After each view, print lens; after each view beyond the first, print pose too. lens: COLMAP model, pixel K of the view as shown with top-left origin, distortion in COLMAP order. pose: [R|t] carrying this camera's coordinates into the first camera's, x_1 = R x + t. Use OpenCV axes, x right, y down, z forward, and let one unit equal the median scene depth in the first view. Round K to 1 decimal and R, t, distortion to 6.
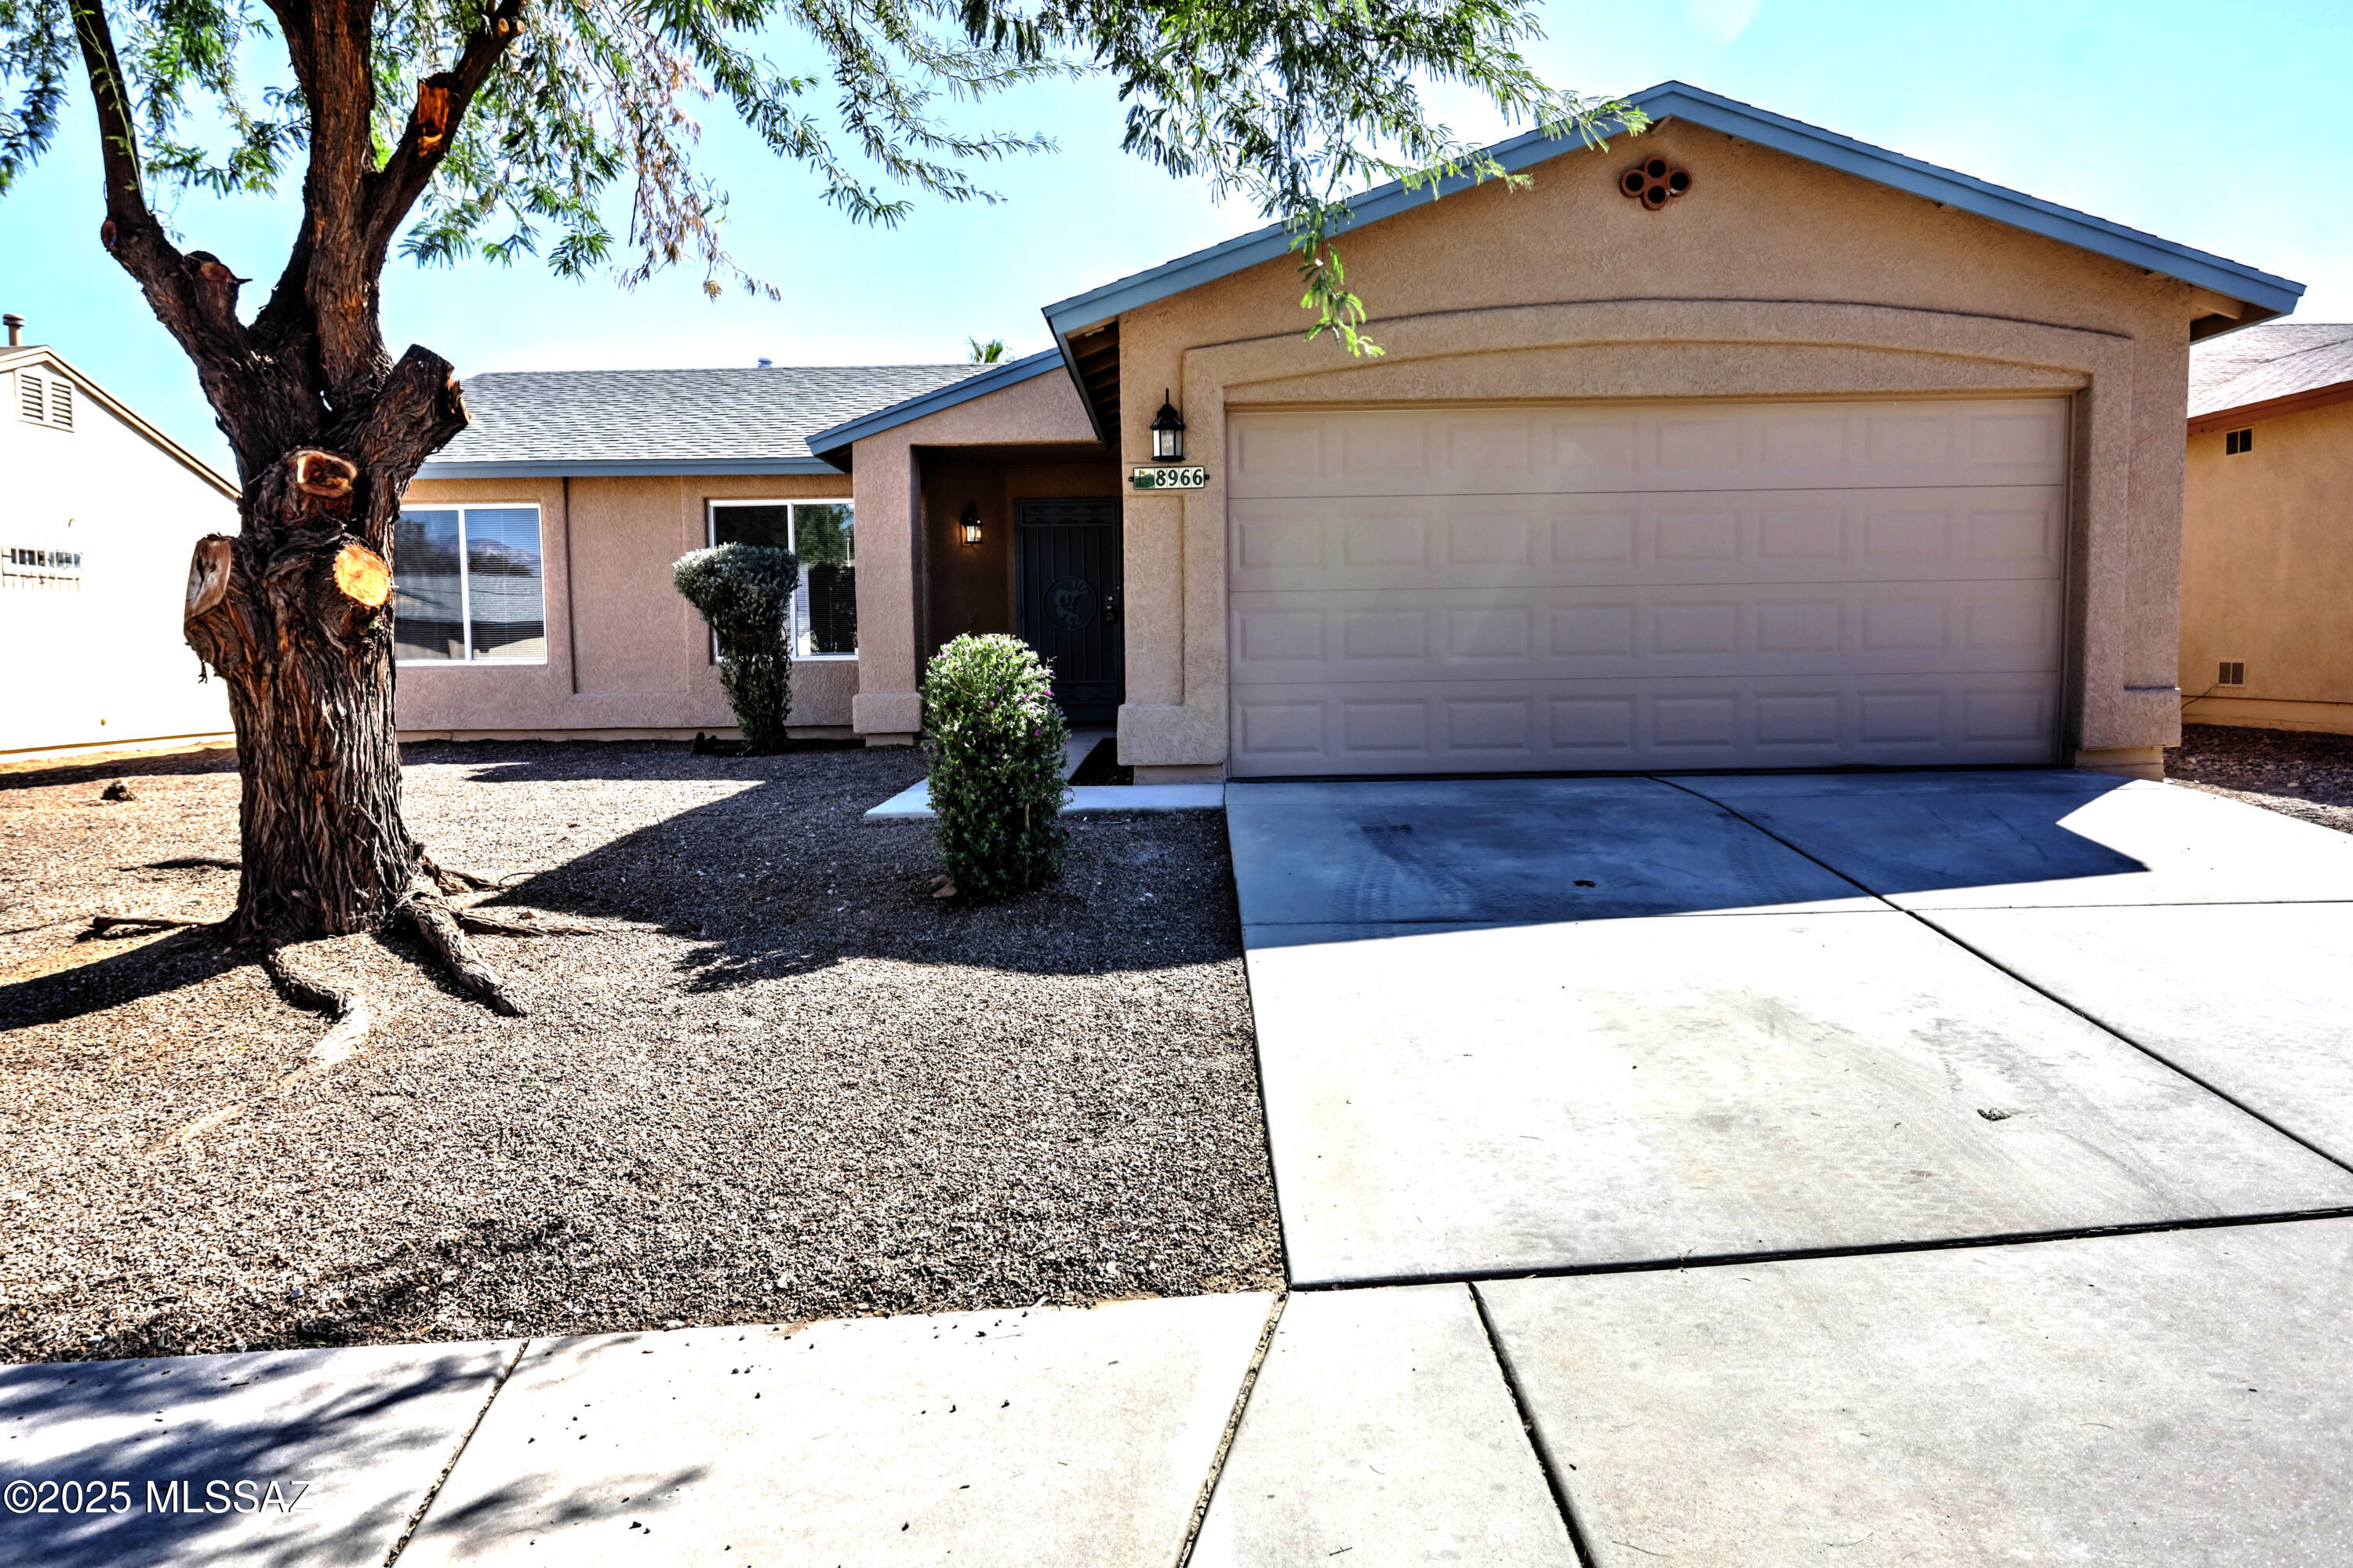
lens RADIAL K [[1679.8, 0, 1167.9], [0, 1679.8, 778.7], [0, 0, 1]] dist [-0.011423, 0.000734]
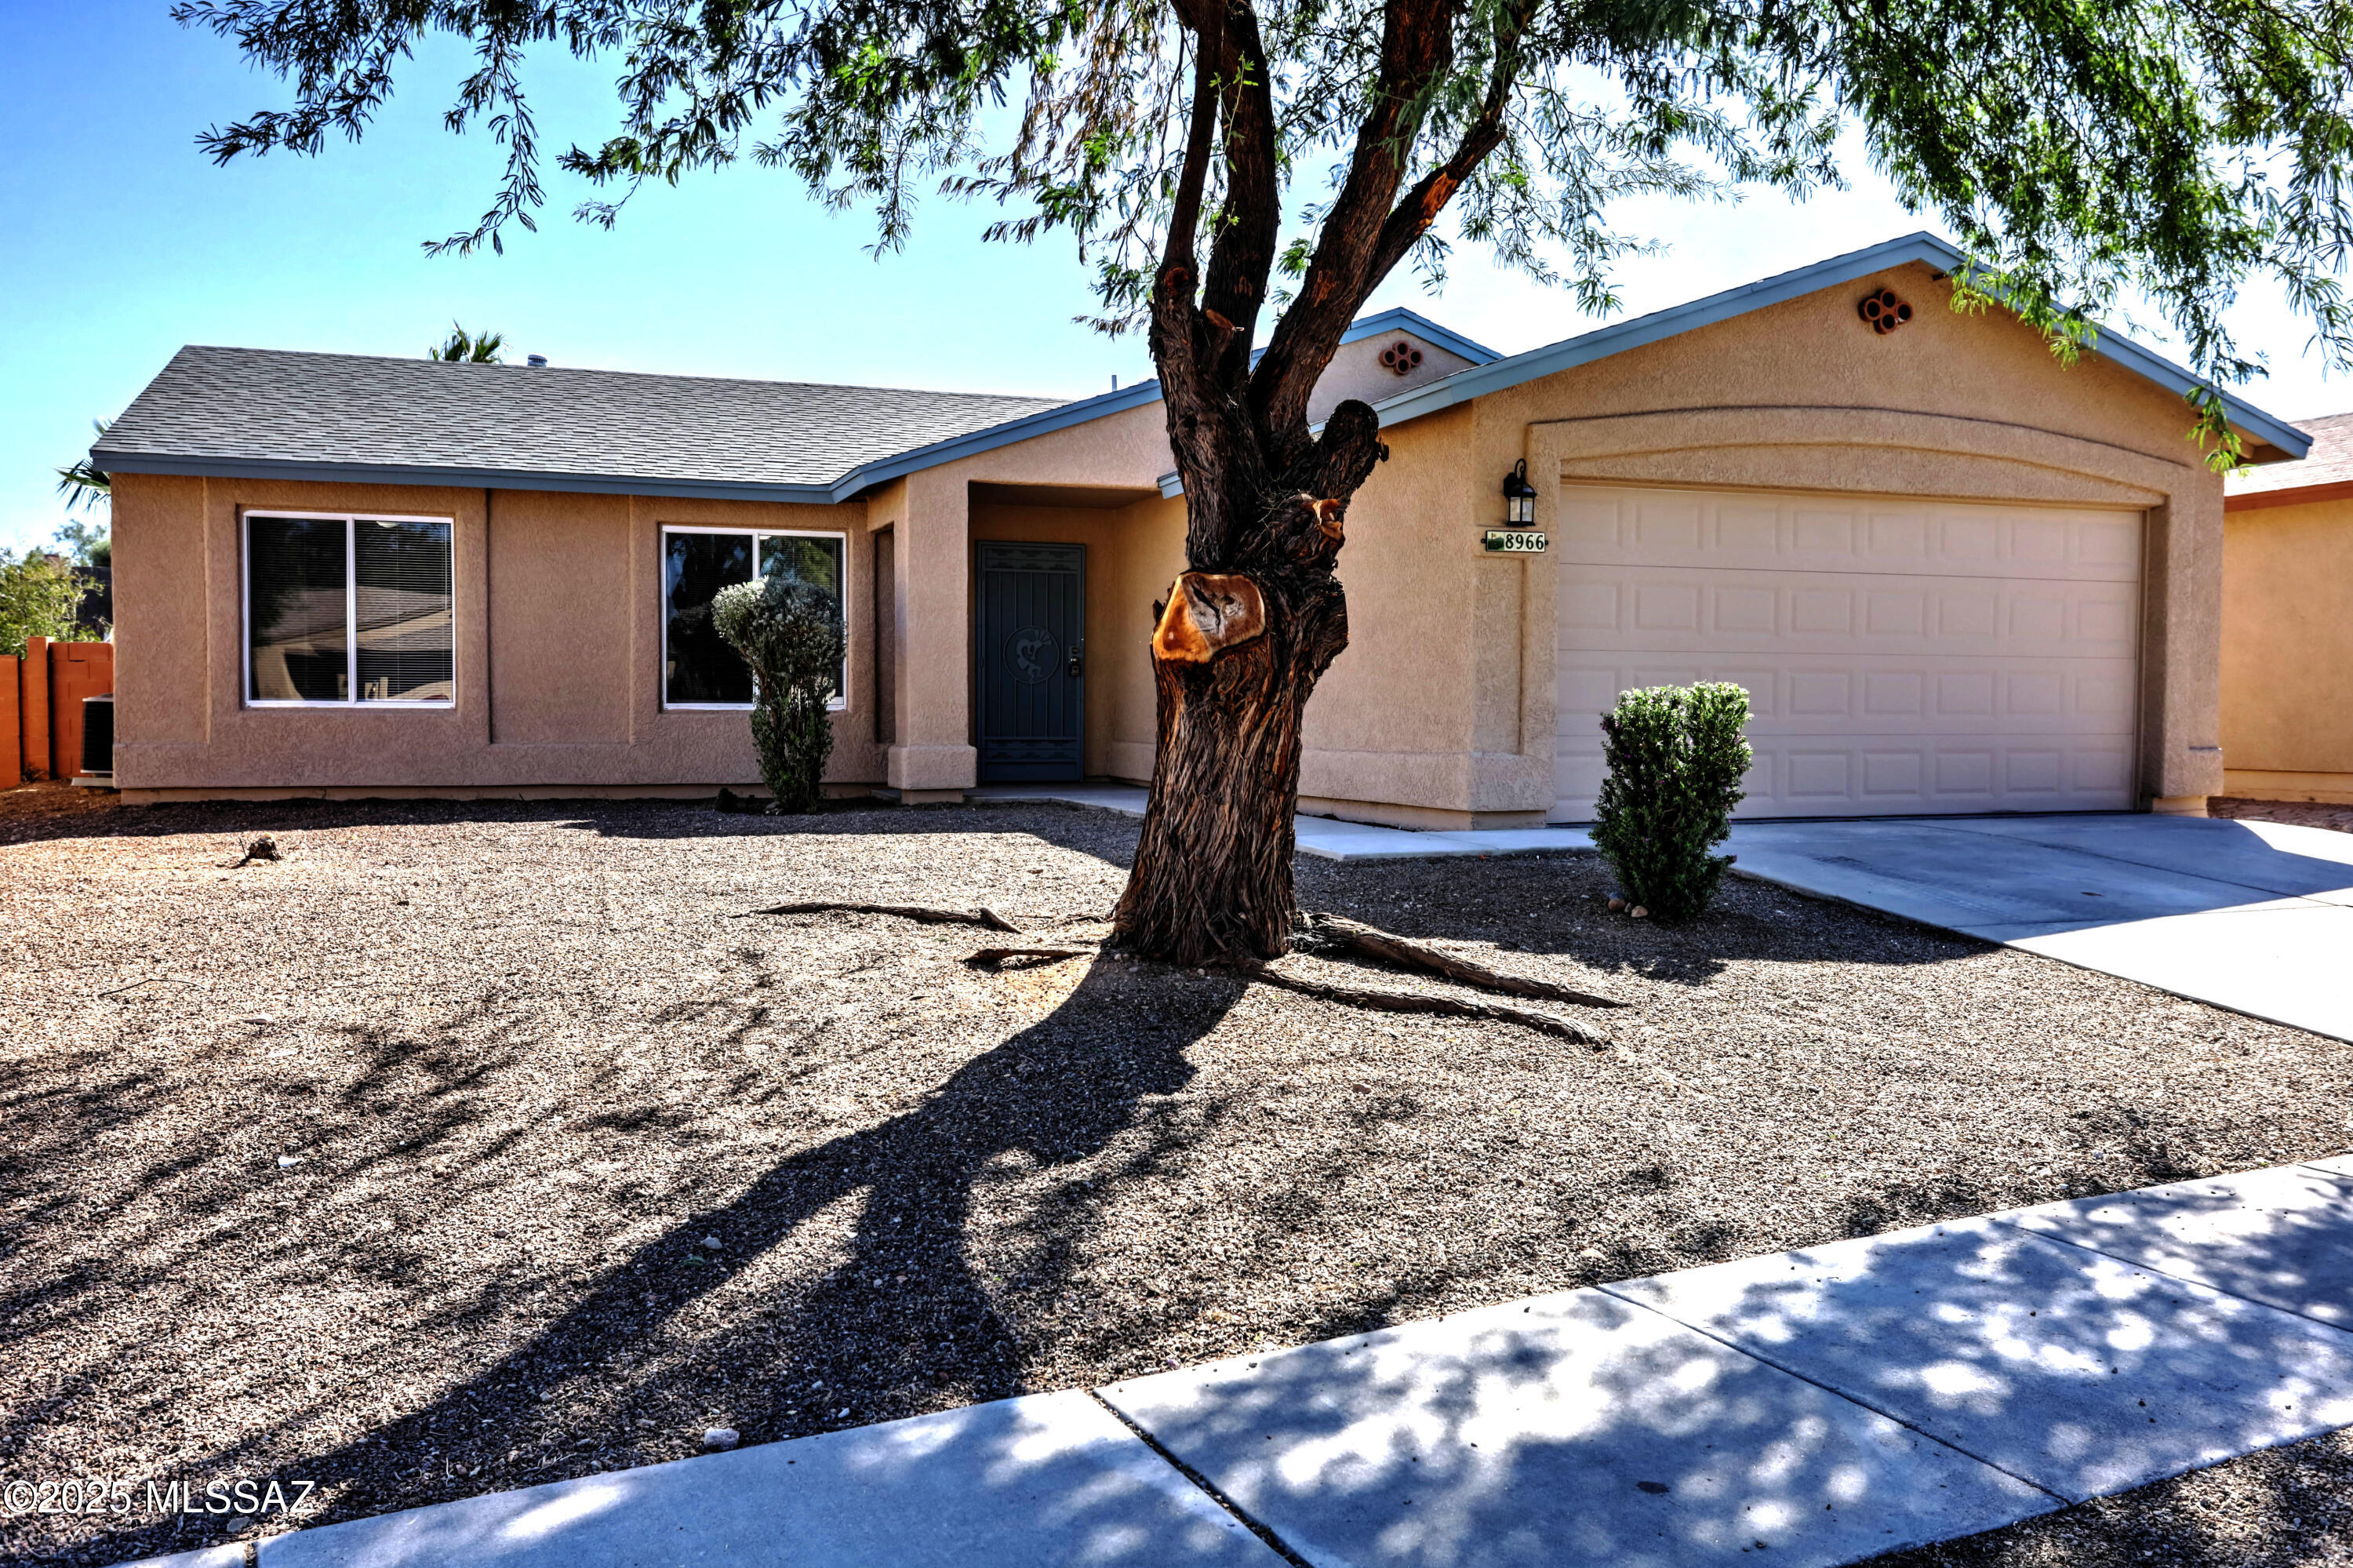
lens RADIAL K [[1964.7, 0, 1181.1], [0, 1964.7, 786.4], [0, 0, 1]] dist [0.004597, -0.013777]
pose [[0.929915, 0.004111, 0.367752, -0.635299], [0.011501, 0.999123, -0.040250, 0.023506], [-0.367595, 0.041659, 0.929052, -0.073966]]
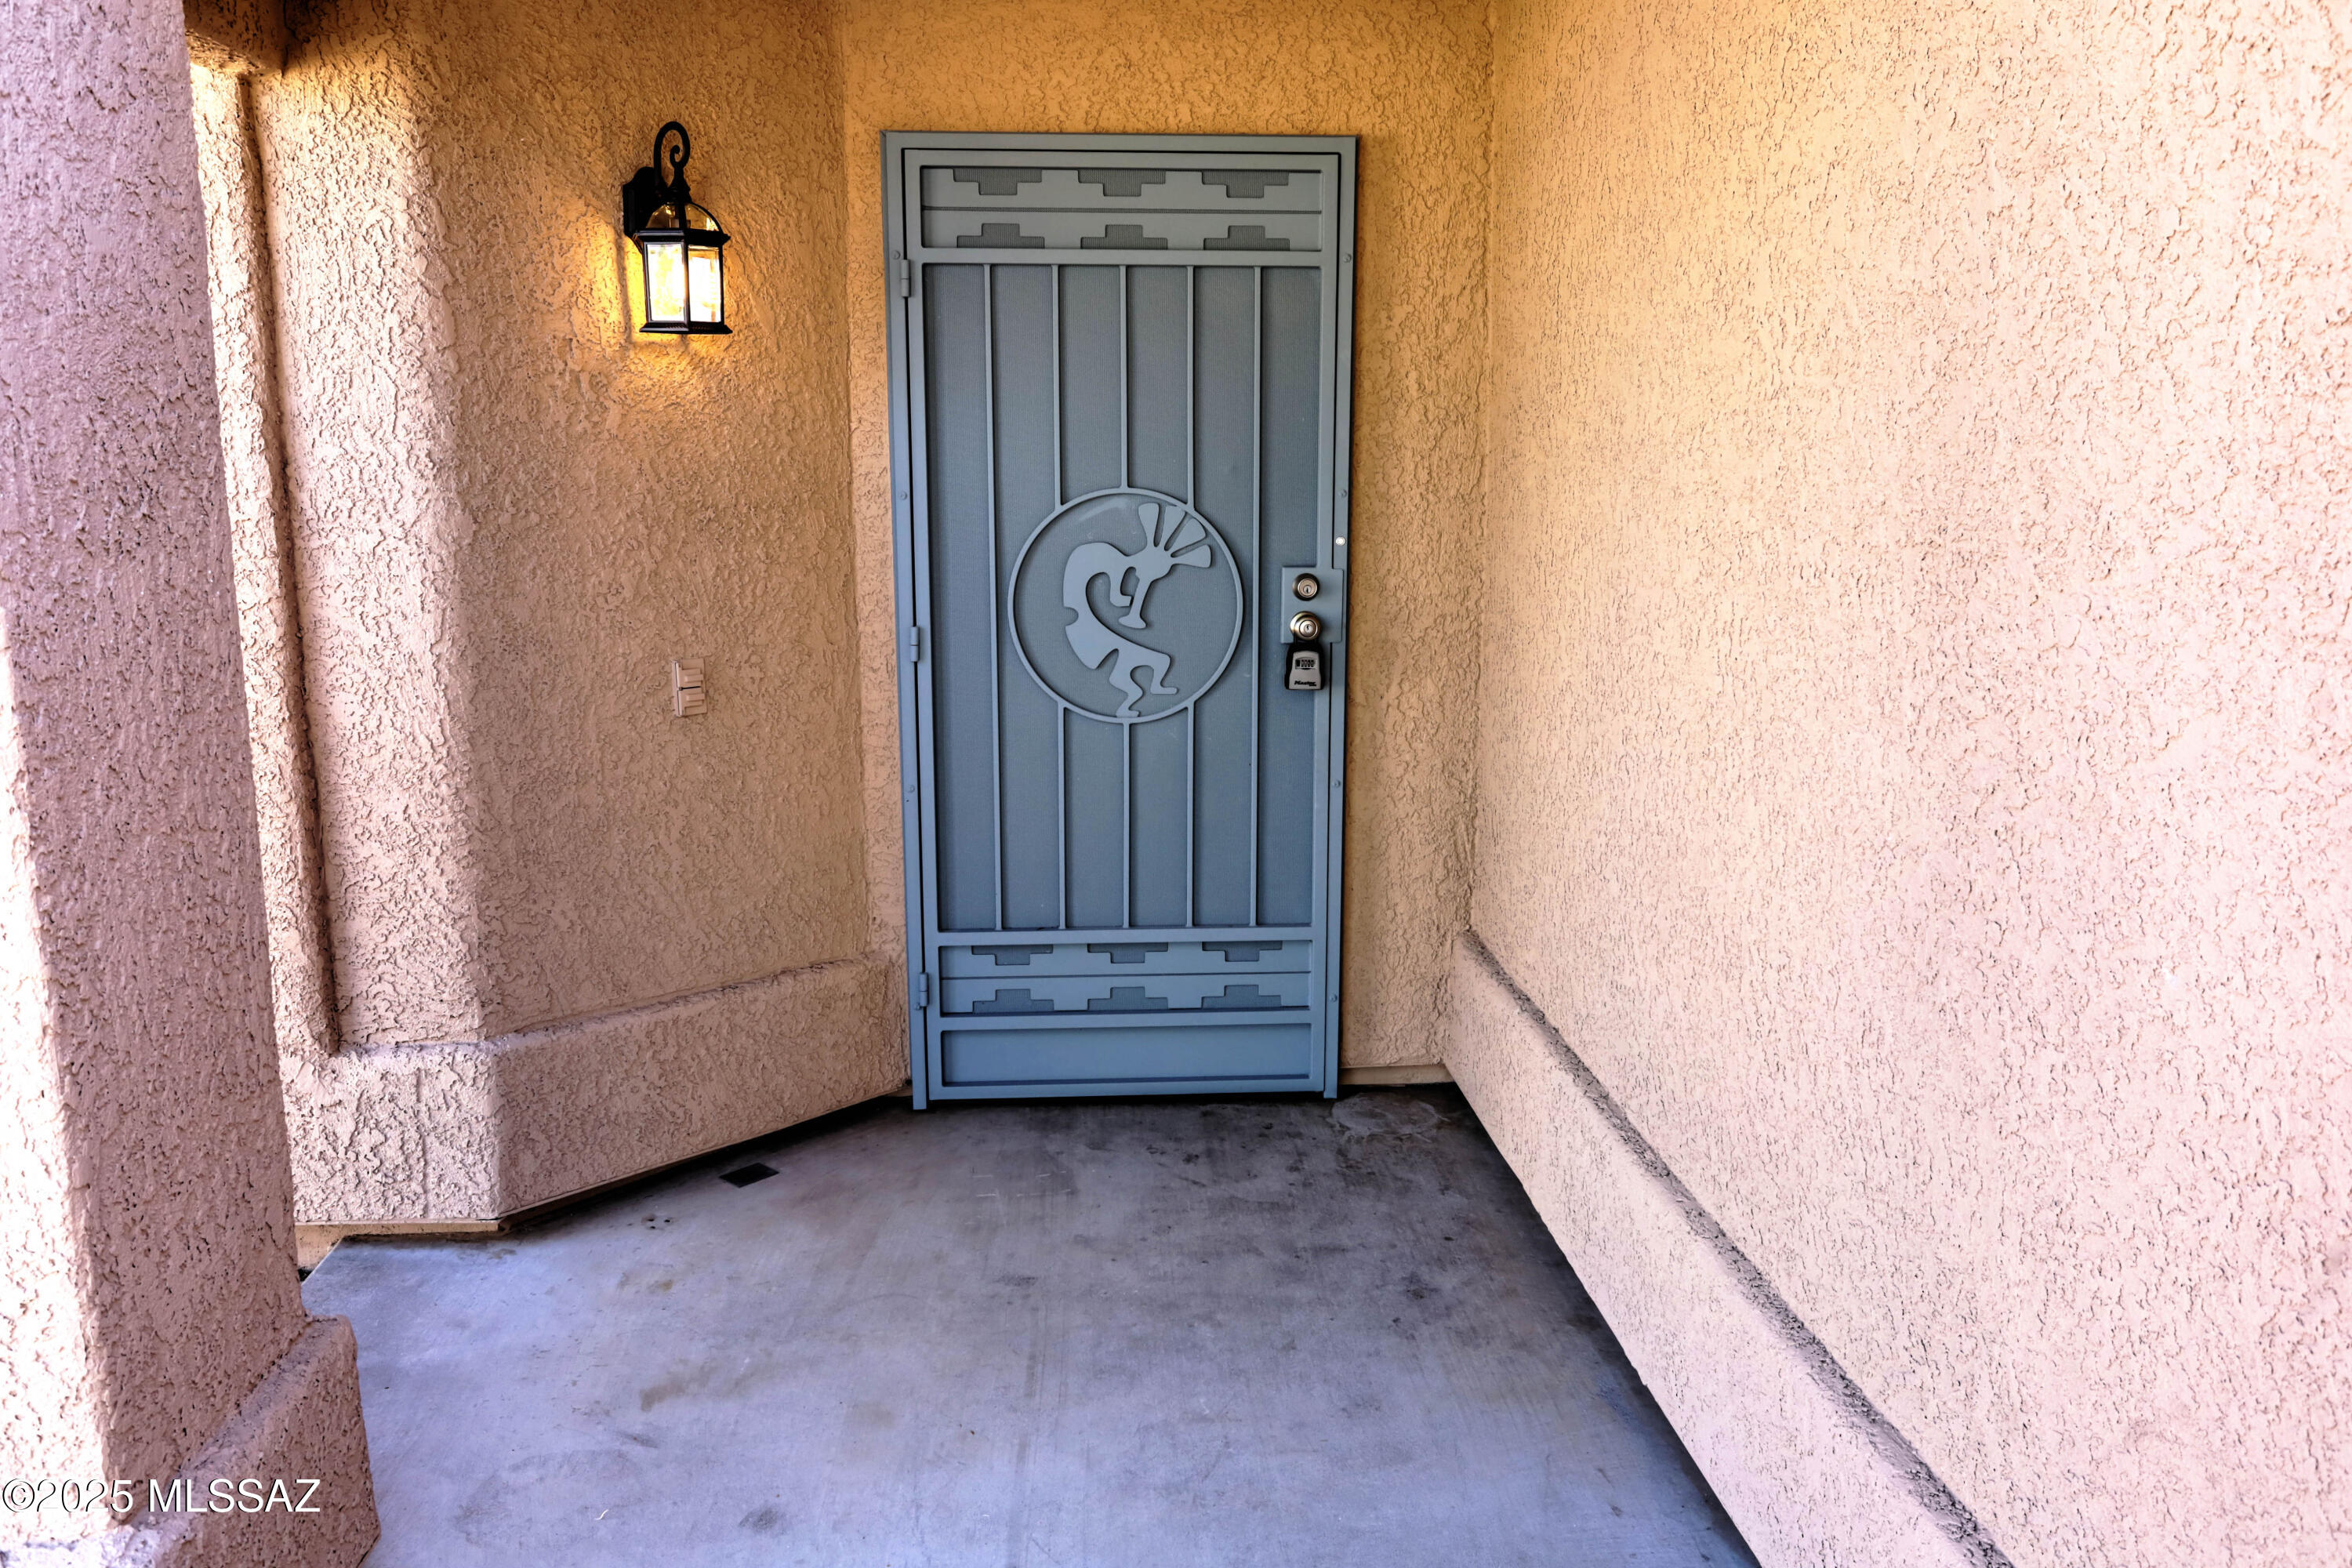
lens RADIAL K [[1784.7, 0, 1185.4], [0, 1784.7, 790.5], [0, 0, 1]] dist [-0.013379, -0.000402]
pose [[0.996698, -0.003160, 0.081137, -0.116869], [-0.005306, 0.994572, 0.103912, -0.173173], [-0.081025, -0.103999, 0.991271, 1.248179]]
